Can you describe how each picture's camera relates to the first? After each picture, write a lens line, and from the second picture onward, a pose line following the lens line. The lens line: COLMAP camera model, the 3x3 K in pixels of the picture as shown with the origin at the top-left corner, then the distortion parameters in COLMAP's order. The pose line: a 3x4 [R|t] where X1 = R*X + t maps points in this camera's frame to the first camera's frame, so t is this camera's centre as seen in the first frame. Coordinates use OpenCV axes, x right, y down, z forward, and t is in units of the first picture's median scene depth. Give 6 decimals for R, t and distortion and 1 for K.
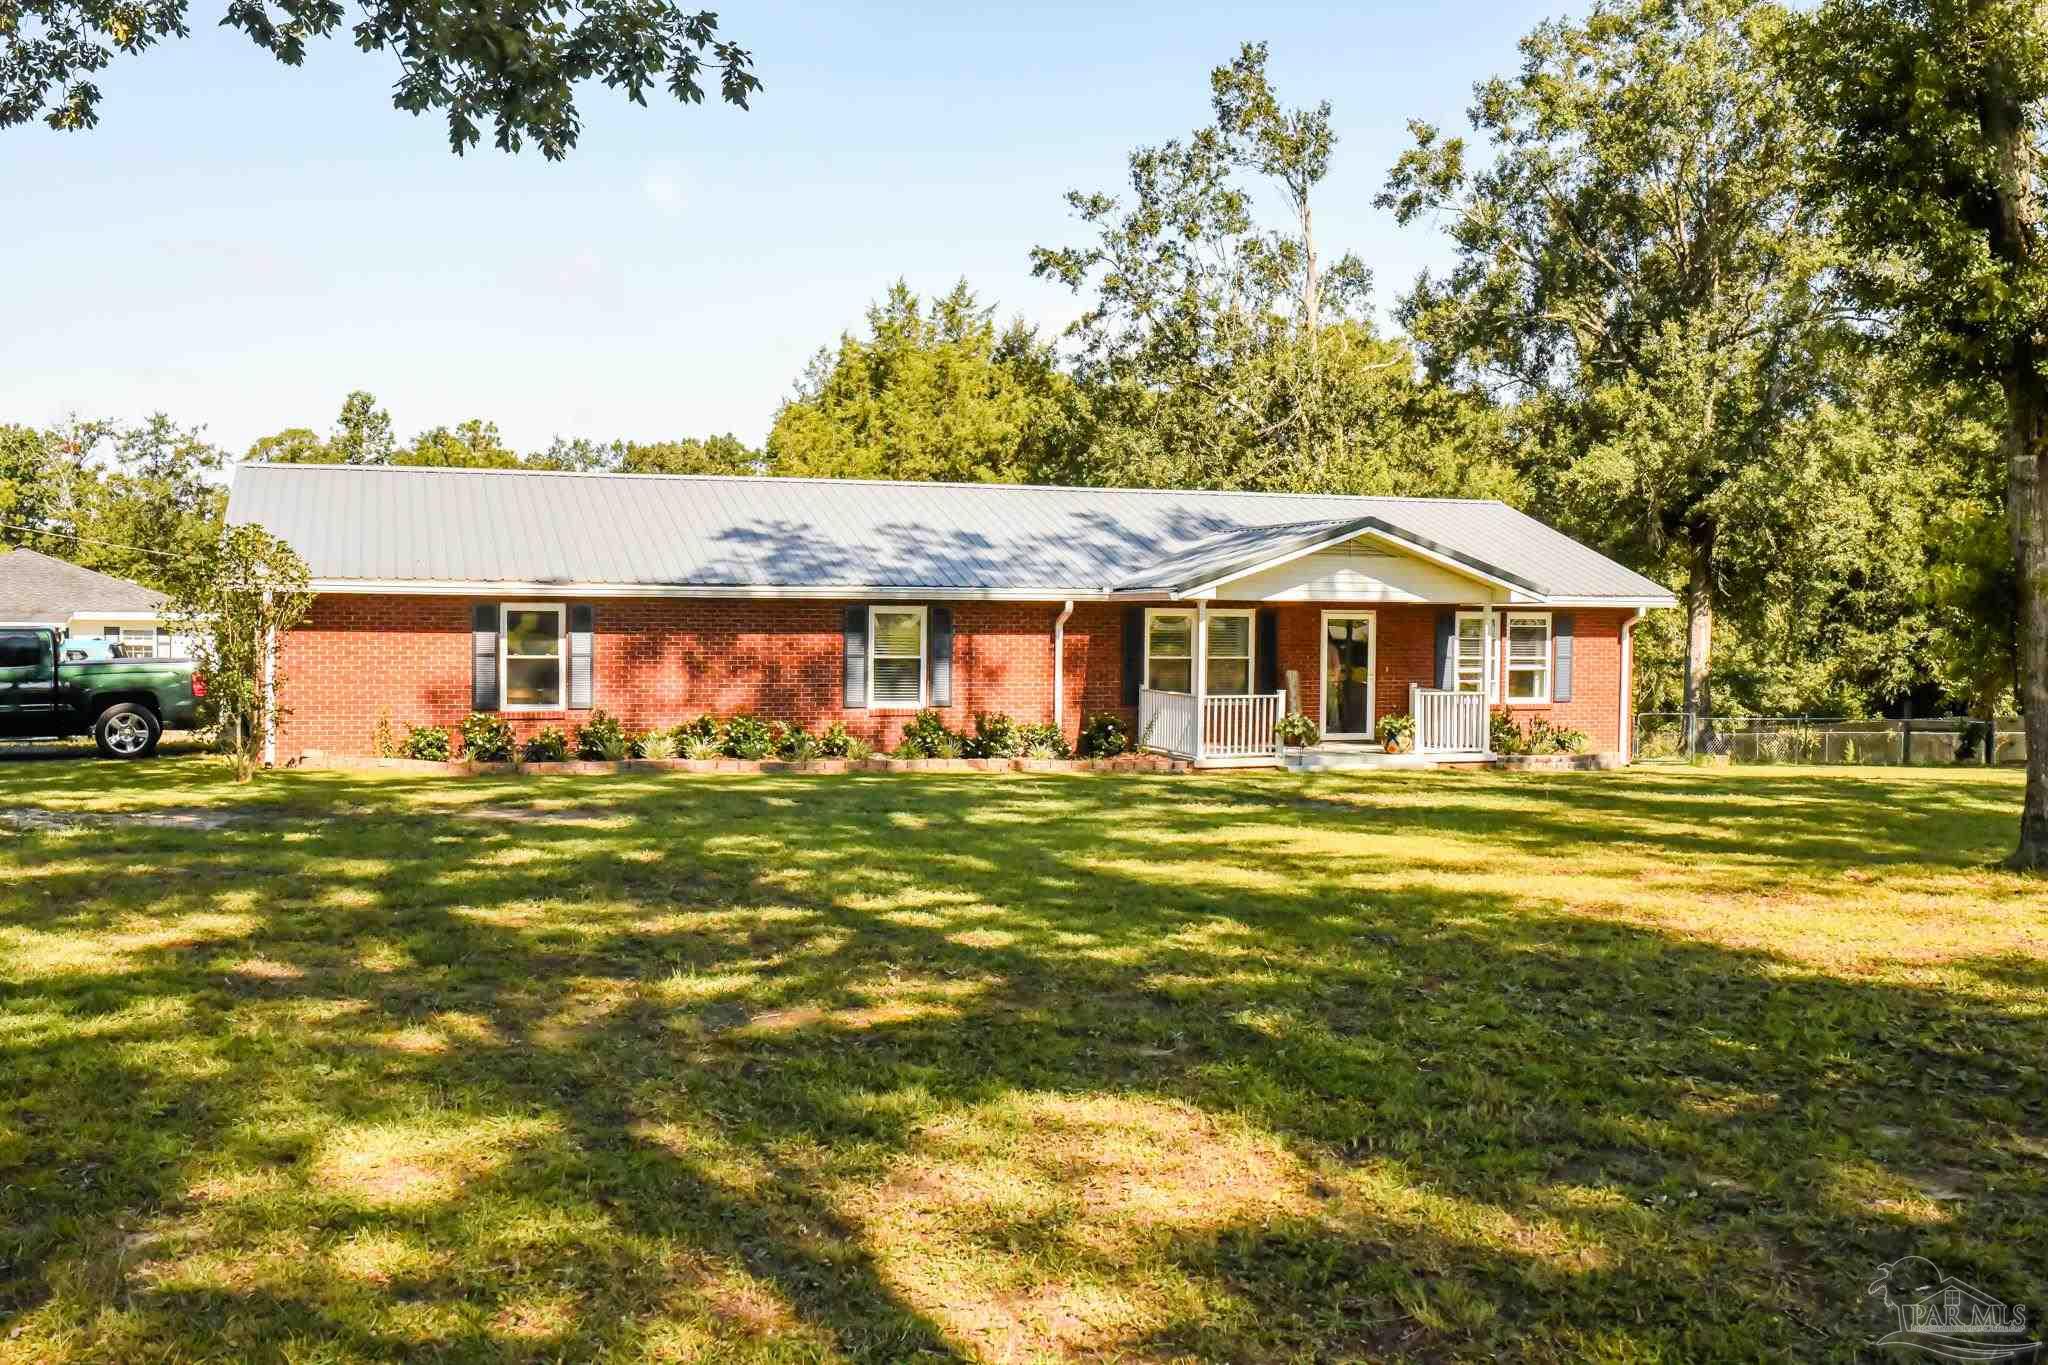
lens RADIAL K [[1915.4, 0, 1024.0], [0, 1915.4, 682.5], [0, 0, 1]] dist [-0.030805, 0.002052]
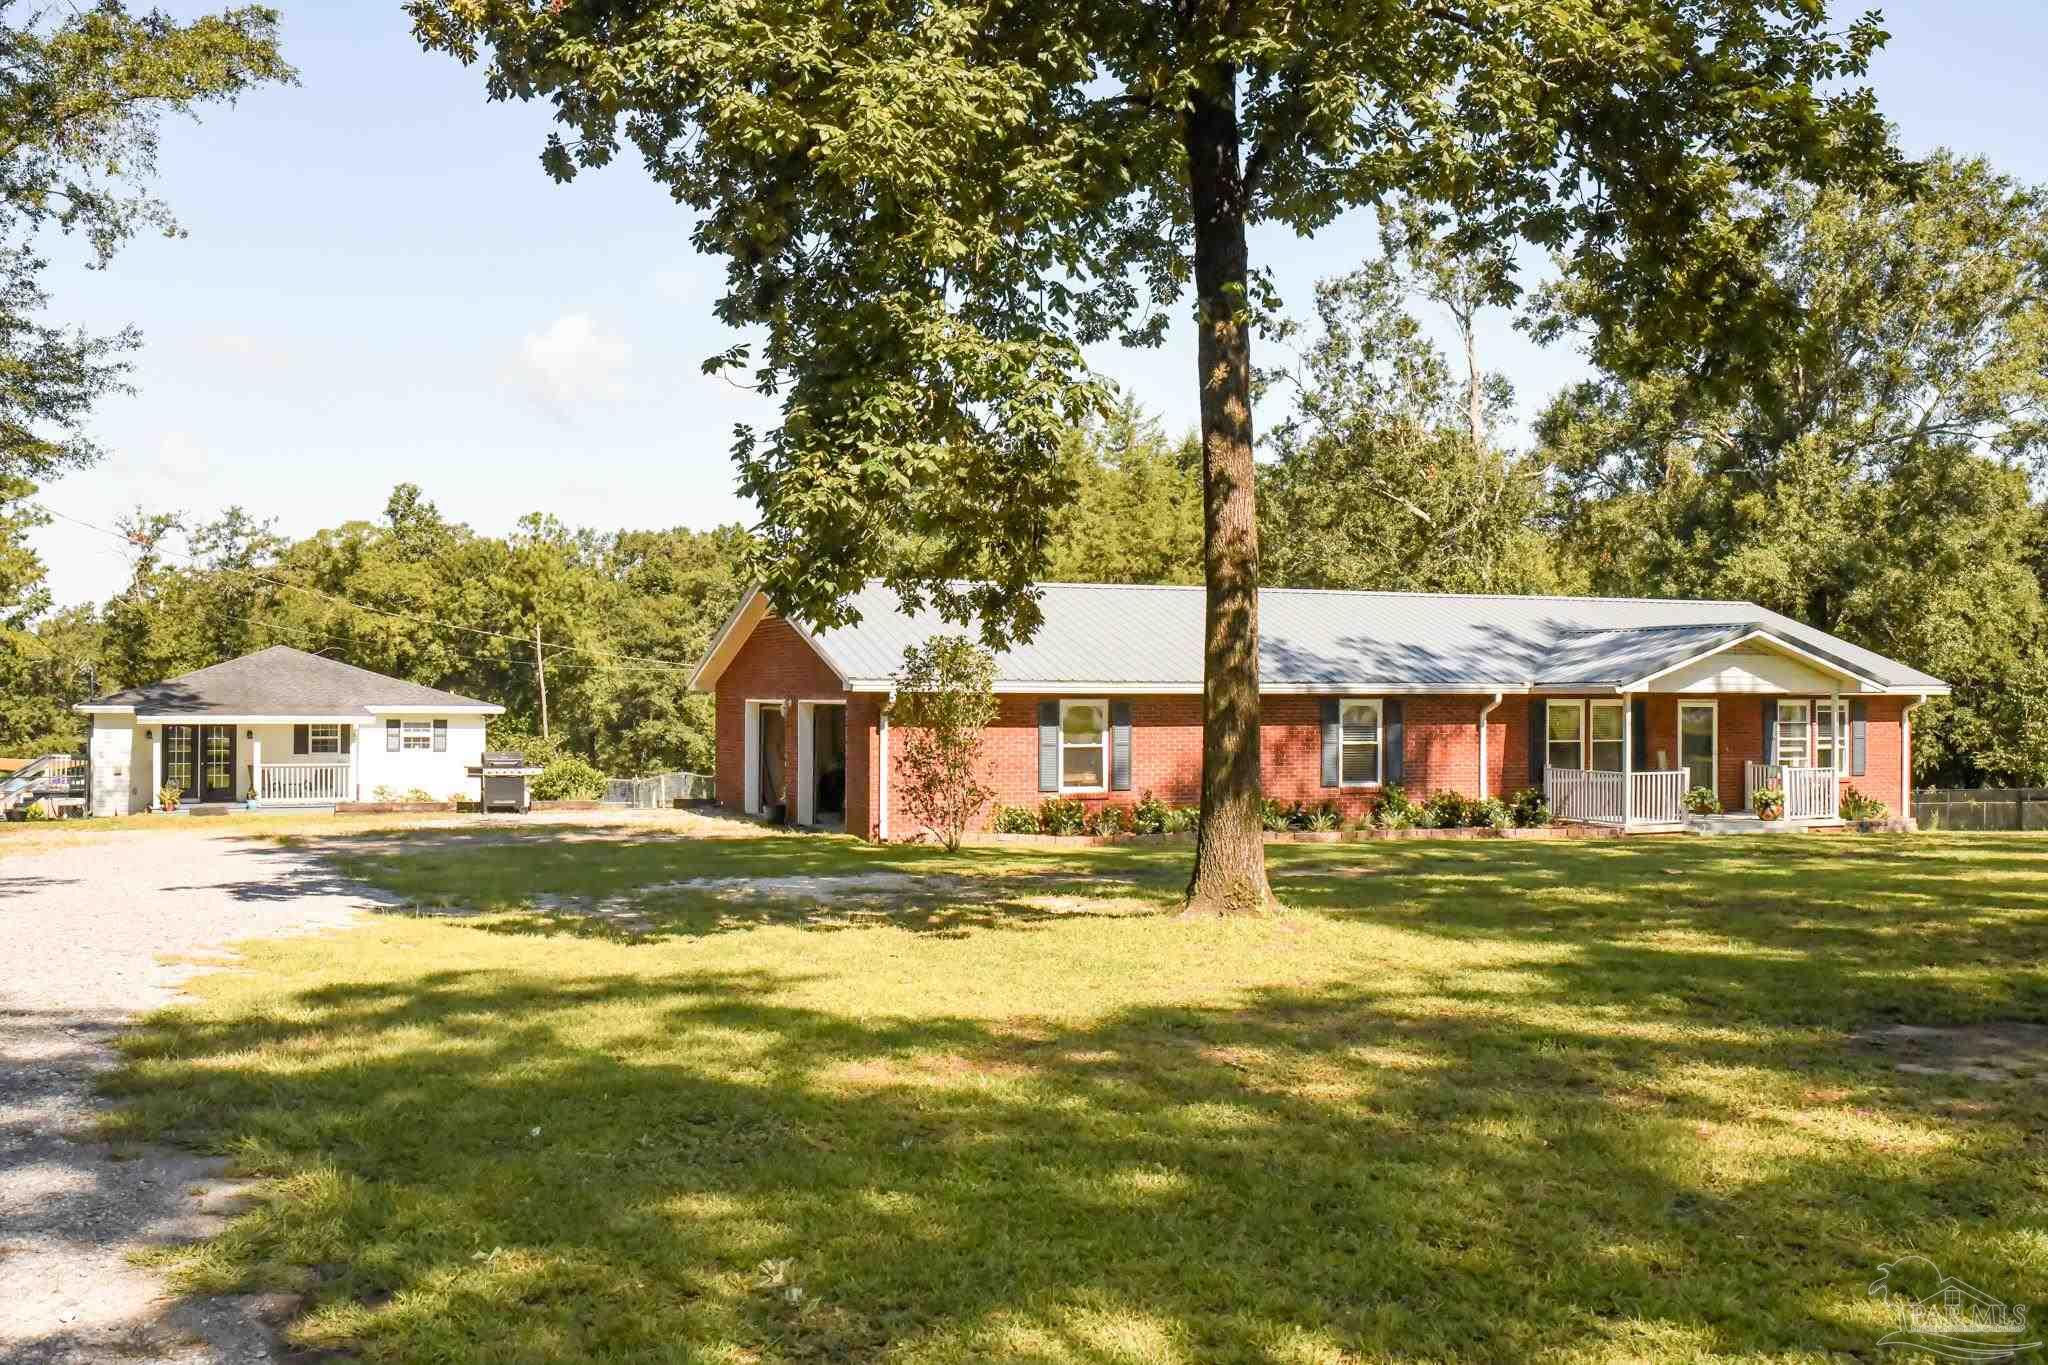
lens RADIAL K [[1961.0, 0, 1024.0], [0, 1961.0, 682.5], [0, 0, 1]] dist [-0.018206, -0.002308]
pose [[0.997120, -0.006059, 0.075600, -0.322261], [0.009309, 0.999044, -0.042706, -0.000622], [-0.075269, 0.043287, 0.996223, -0.160719]]
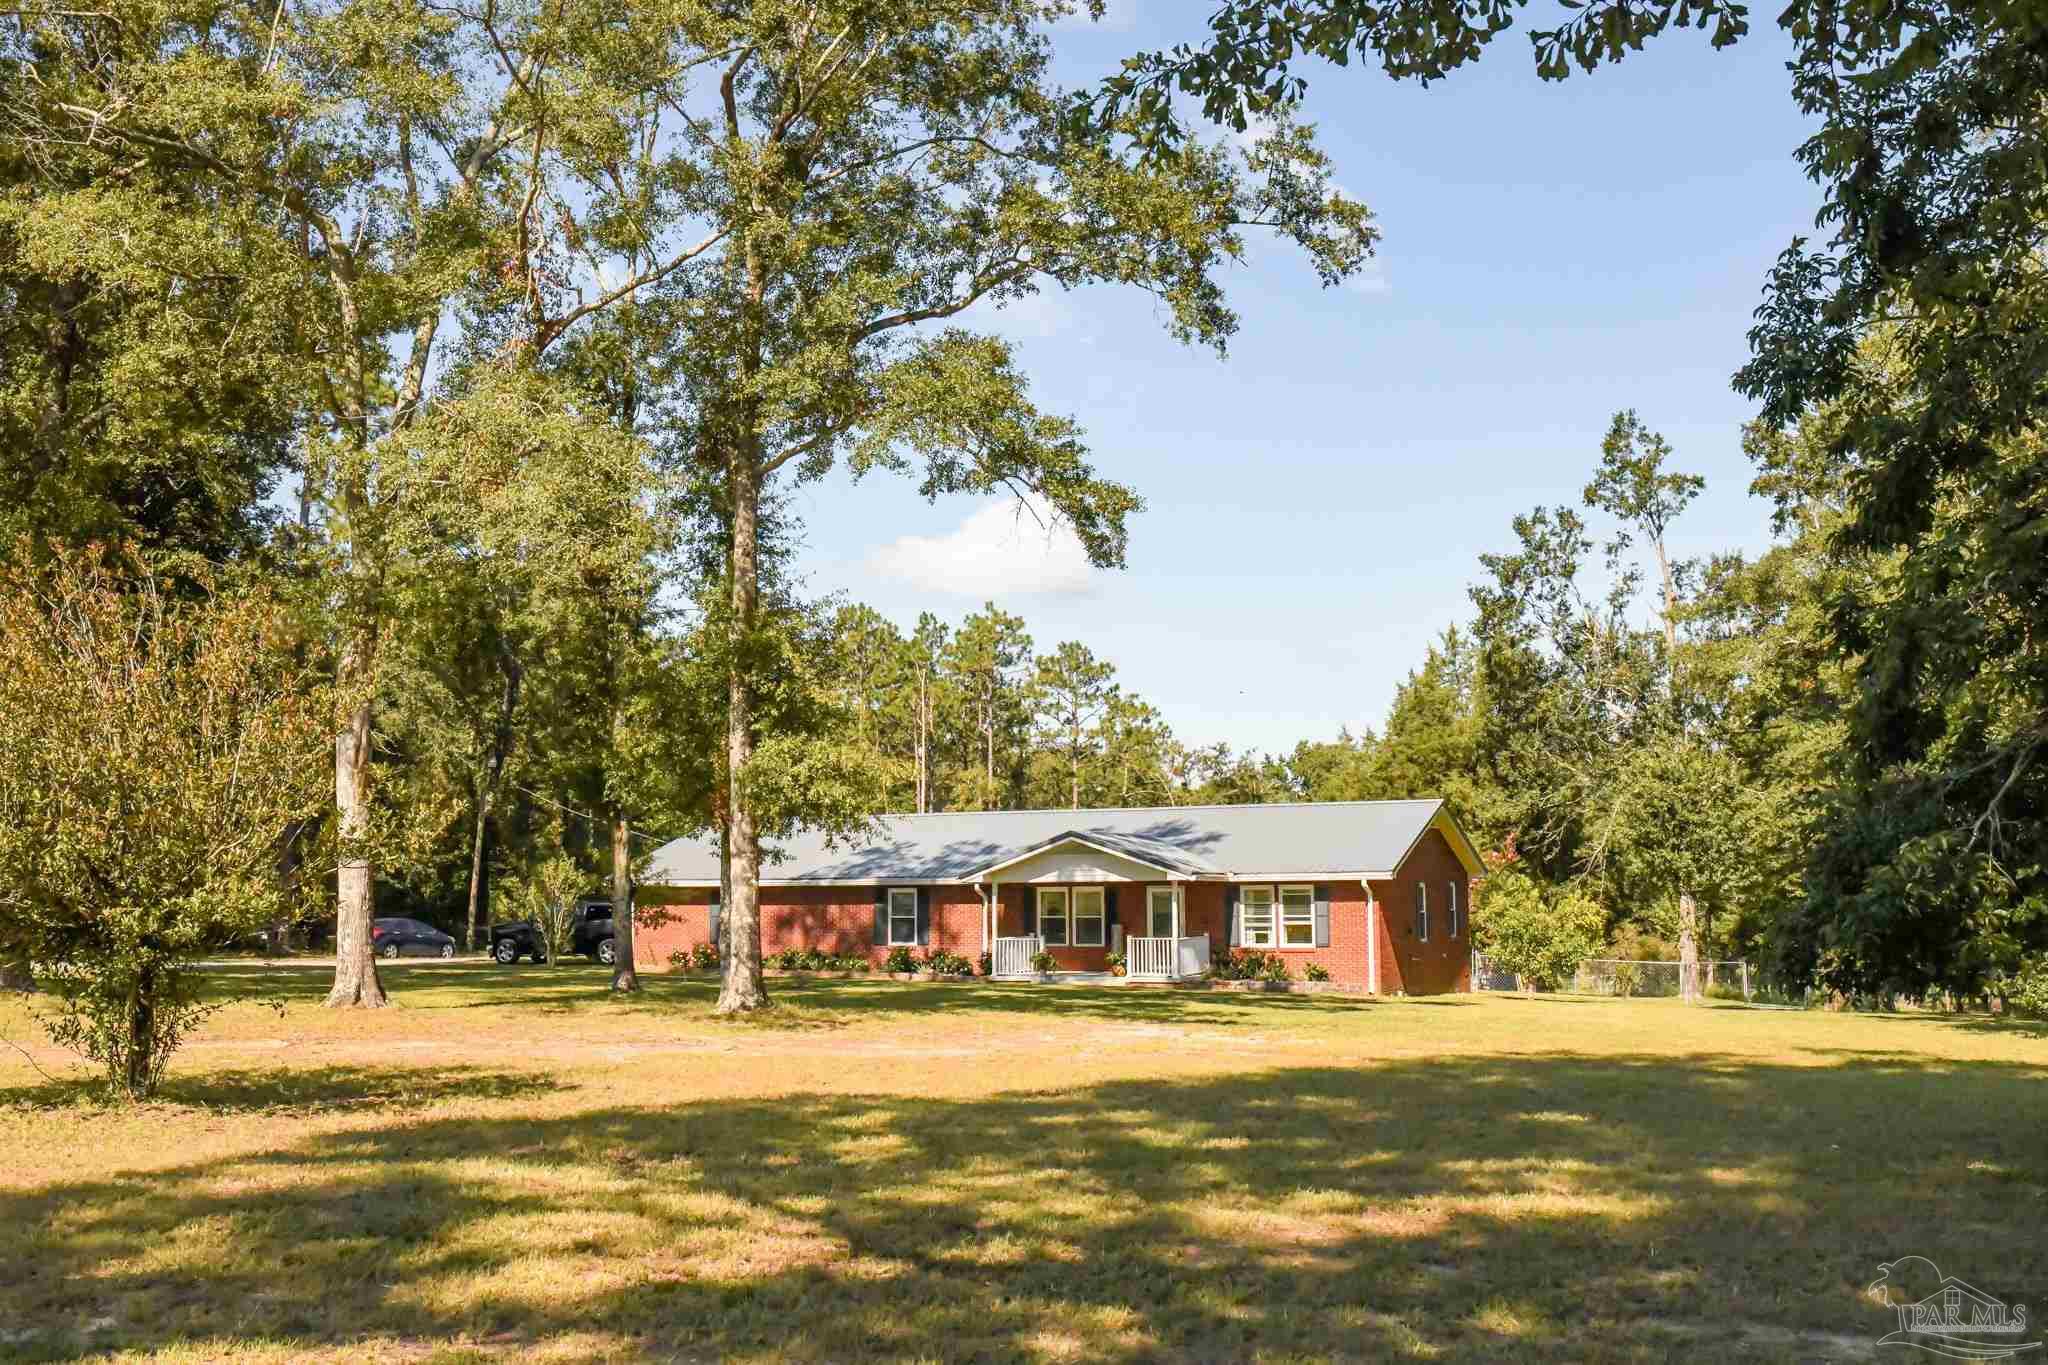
lens RADIAL K [[1915.4, 0, 1024.0], [0, 1915.4, 682.5], [0, 0, 1]] dist [-0.030805, 0.002052]
pose [[0.728207, -0.087504, -0.679749, 1.122075], [-0.007522, 0.990736, -0.135595, 0.009949], [0.685316, 0.103854, 0.720802, -0.213528]]
